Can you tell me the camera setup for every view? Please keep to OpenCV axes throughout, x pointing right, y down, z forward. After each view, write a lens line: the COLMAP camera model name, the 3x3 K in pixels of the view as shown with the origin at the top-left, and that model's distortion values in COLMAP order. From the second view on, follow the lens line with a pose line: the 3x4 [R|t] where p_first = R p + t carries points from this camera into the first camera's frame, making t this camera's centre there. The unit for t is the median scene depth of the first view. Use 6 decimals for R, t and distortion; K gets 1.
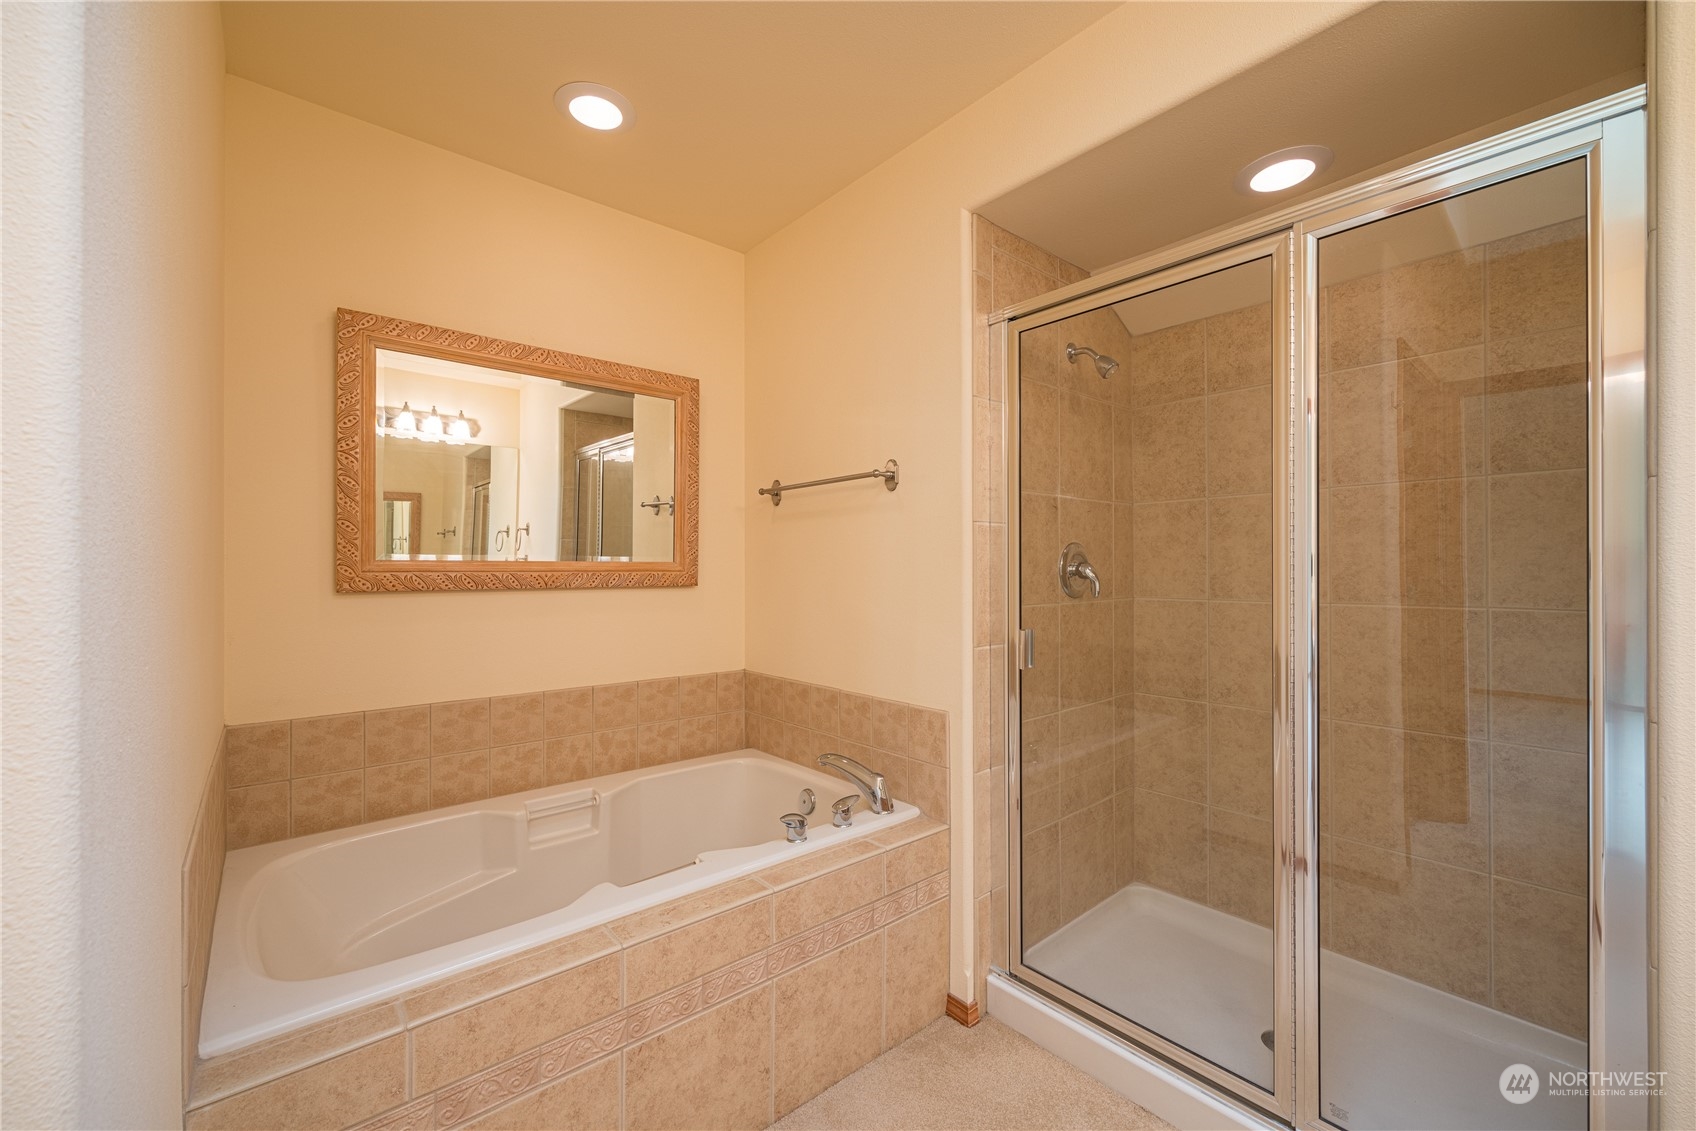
lens RADIAL K [[677.3, 0, 852.0], [0, 677.3, 566.8], [0, 0, 1]] dist [-0.001721, -0.000030]
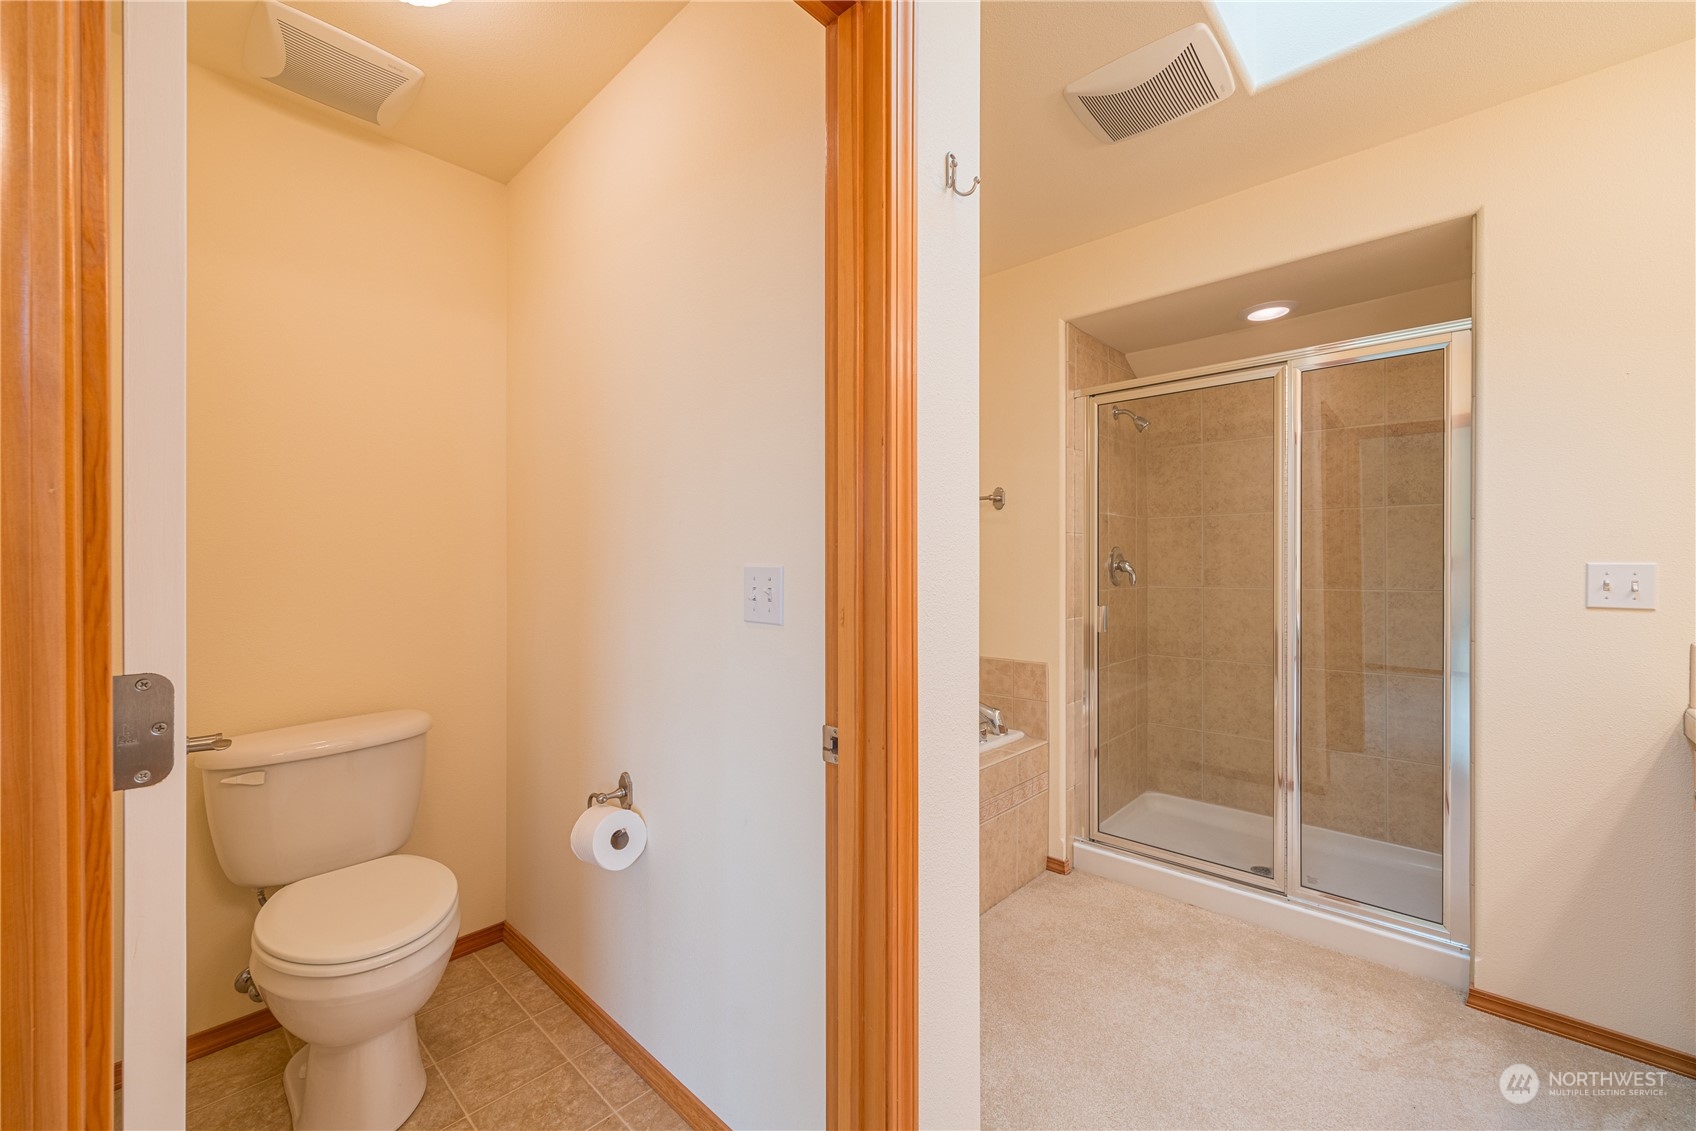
lens RADIAL K [[677.3, 0, 850.9], [0, 677.3, 566.2], [0, 0, 1]] dist [-0.001721, -0.000030]
pose [[0.993860, 0.000313, 0.110640, -0.423807], [-0.000735, 0.999993, 0.003774, 0.000590], [-0.110638, -0.003832, 0.993853, -0.385239]]
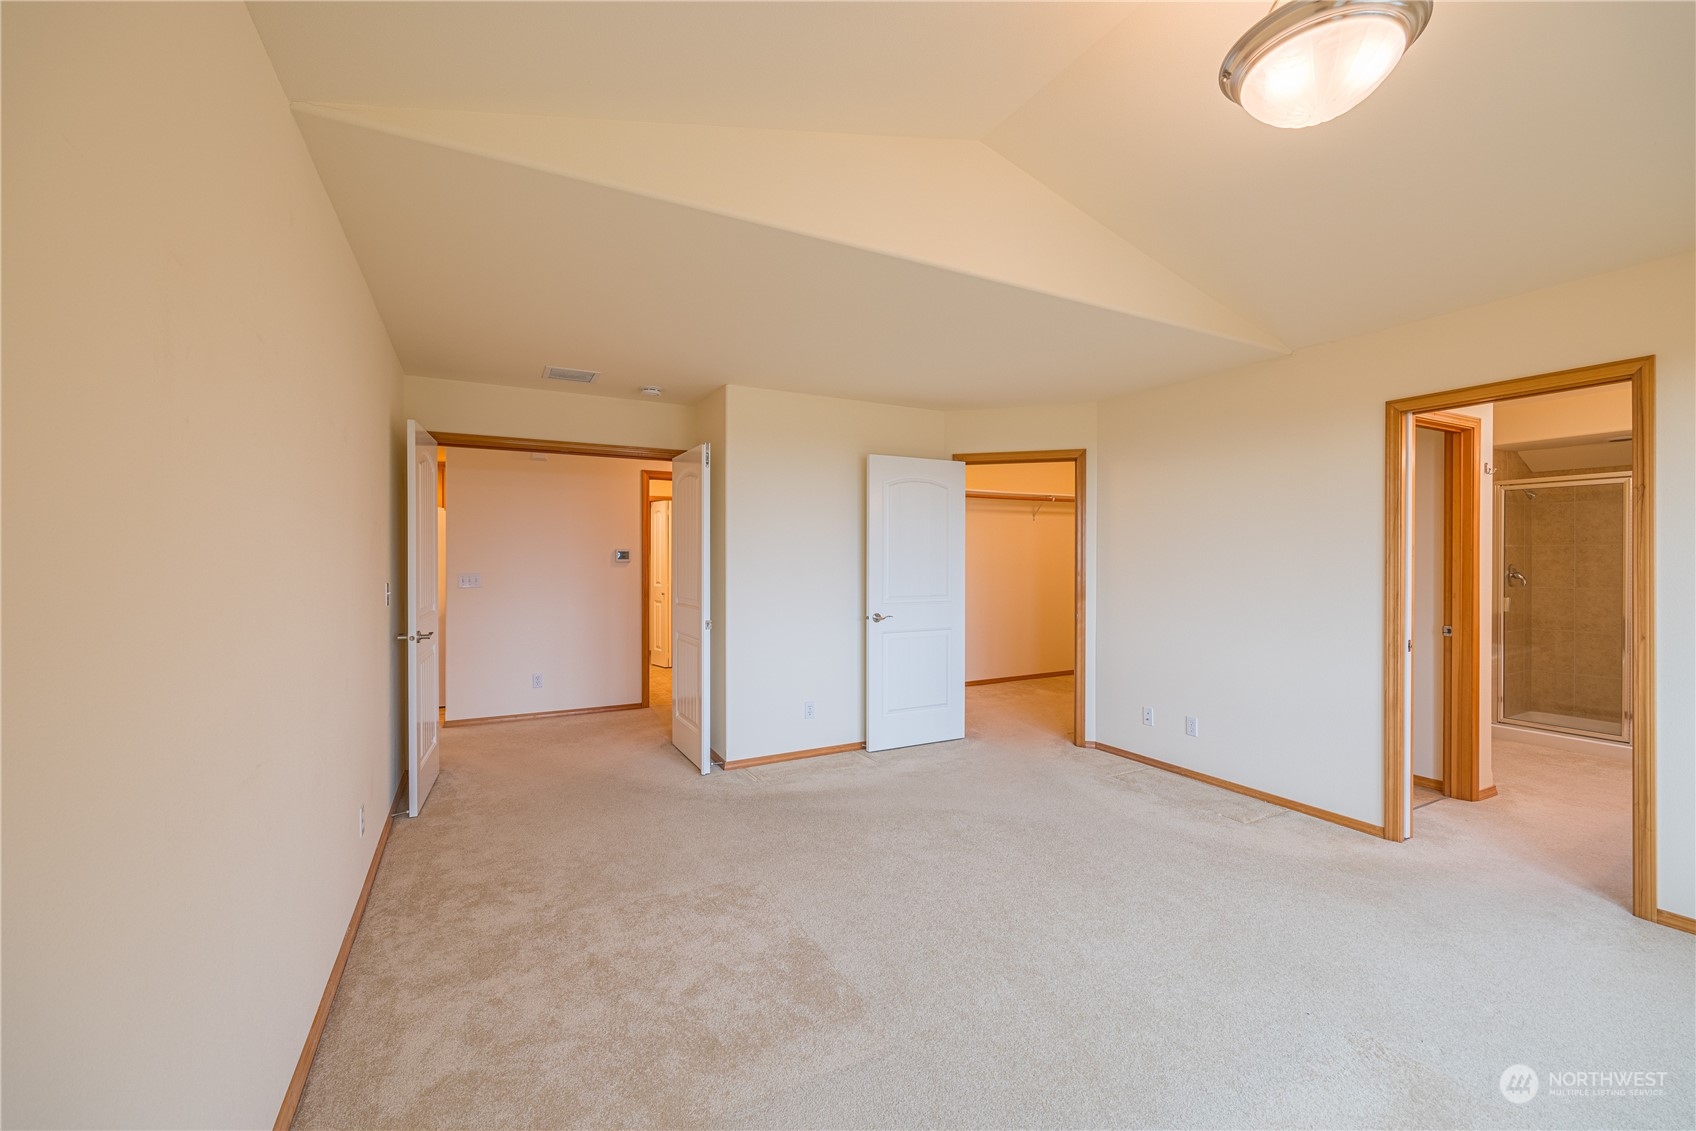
lens RADIAL K [[677.3, 0, 855.5], [0, 677.3, 559.8], [0, 0, 1]] dist [-0.001721, -0.000030]
pose [[0.975454, 0.001523, -0.220199, -1.628237], [0.000187, 0.999970, 0.007746, -0.078941], [0.220204, -0.007597, 0.975424, -2.149933]]
